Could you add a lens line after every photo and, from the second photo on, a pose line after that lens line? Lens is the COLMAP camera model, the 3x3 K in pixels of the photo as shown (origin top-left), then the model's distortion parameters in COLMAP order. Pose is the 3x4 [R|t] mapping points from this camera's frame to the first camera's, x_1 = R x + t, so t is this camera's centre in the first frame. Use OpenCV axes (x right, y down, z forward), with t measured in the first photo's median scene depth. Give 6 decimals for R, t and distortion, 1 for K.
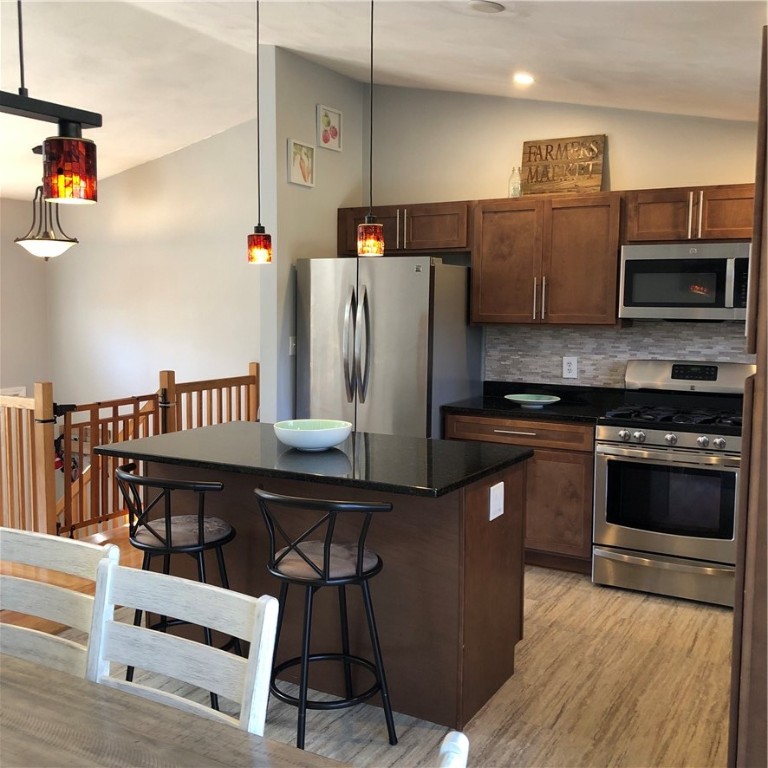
lens RADIAL K [[843.1, 0, 370.2], [0, 843.1, 376.4], [0, 0, 1]] dist [0.036690, 0.000000]
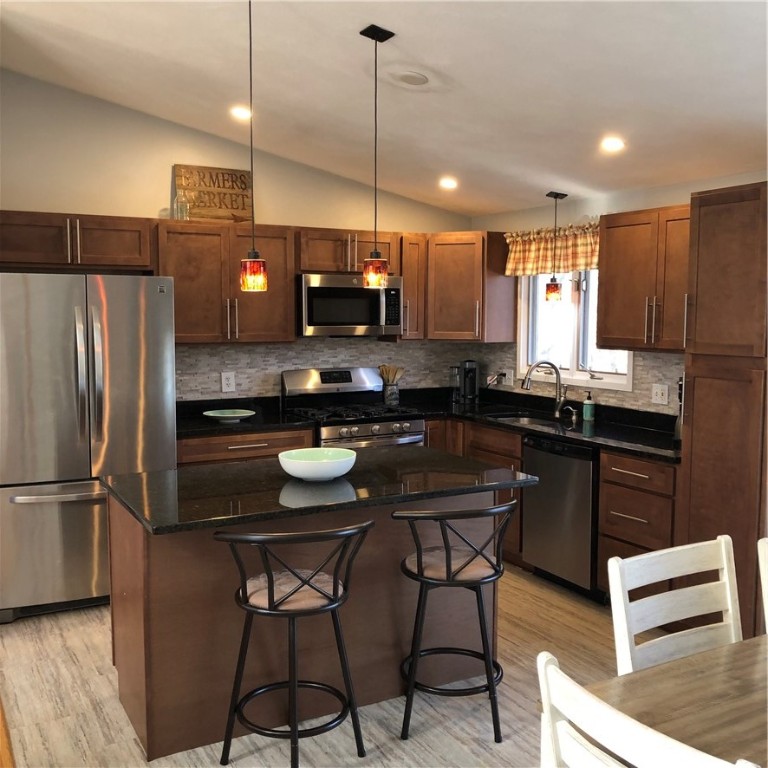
lens RADIAL K [[843.1, 0, 388.5], [0, 843.1, 383.8], [0, 0, 1]] dist [0.036690, 0.000000]
pose [[0.500487, -0.082579, 0.861797, -0.624846], [0.075179, 0.995826, 0.051762, -0.051728], [-0.862474, 0.038882, 0.504606, 0.297331]]
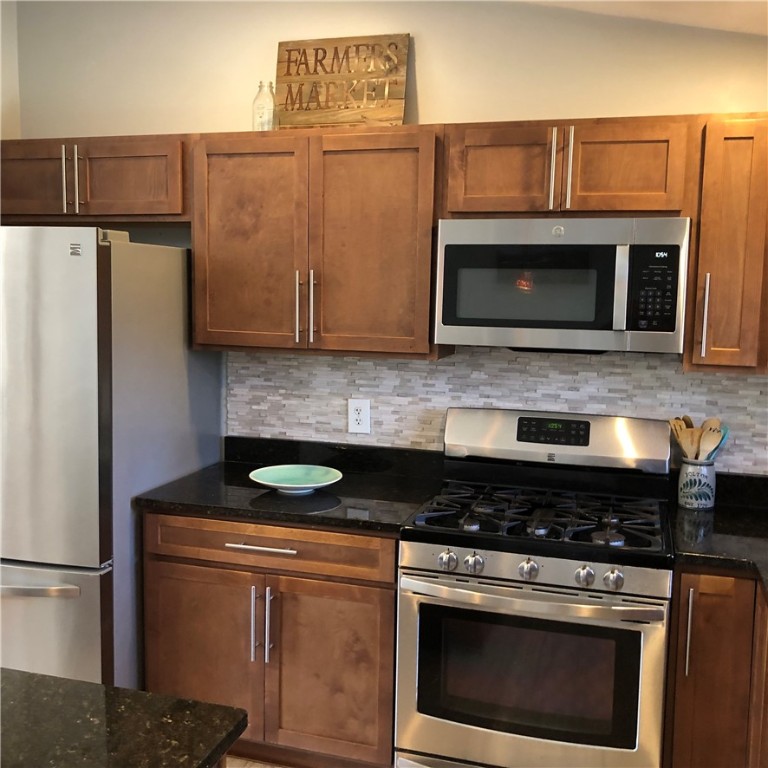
lens RADIAL K [[817.4, 0, 381.3], [0, 817.4, 376.1], [0, 0, 1]] dist [0.061901, 0.000000]
pose [[0.973431, -0.014103, 0.228547, 0.122348], [0.008944, 0.999682, 0.023591, -0.057498], [-0.228806, -0.020920, 0.973247, 0.436981]]
